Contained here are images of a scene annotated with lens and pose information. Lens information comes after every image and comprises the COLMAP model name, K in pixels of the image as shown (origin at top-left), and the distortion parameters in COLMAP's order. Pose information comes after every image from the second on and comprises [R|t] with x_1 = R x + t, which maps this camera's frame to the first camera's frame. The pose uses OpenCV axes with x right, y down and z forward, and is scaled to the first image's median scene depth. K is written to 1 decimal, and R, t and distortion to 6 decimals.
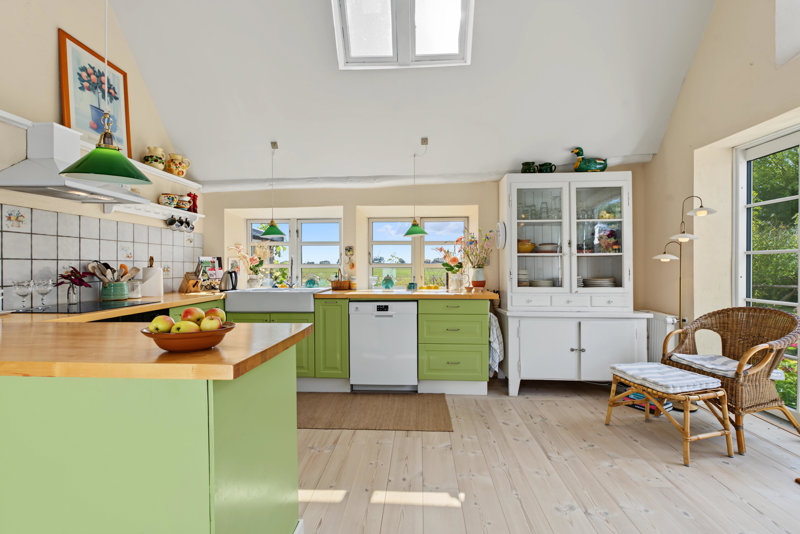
lens RADIAL K [[360.6, 0, 394.2], [0, 360.6, 268.7], [0, 0, 1]] dist [-0.005403, -0.000442]
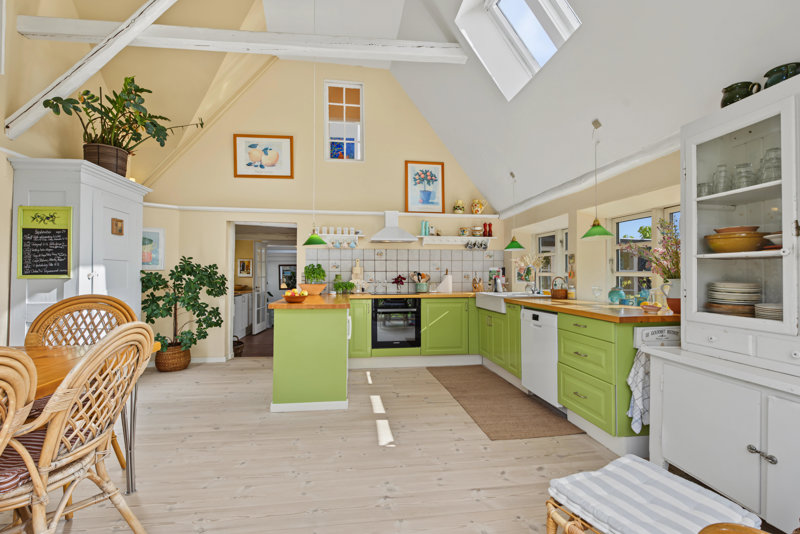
lens RADIAL K [[360.6, 0, 396.9], [0, 360.6, 272.3], [0, 0, 1]] dist [-0.005403, -0.000442]
pose [[0.192028, -0.002454, -0.981386, 0.870246], [-0.007461, 0.999964, -0.003961, -0.008085], [0.981361, 0.008083, 0.192003, 0.431379]]
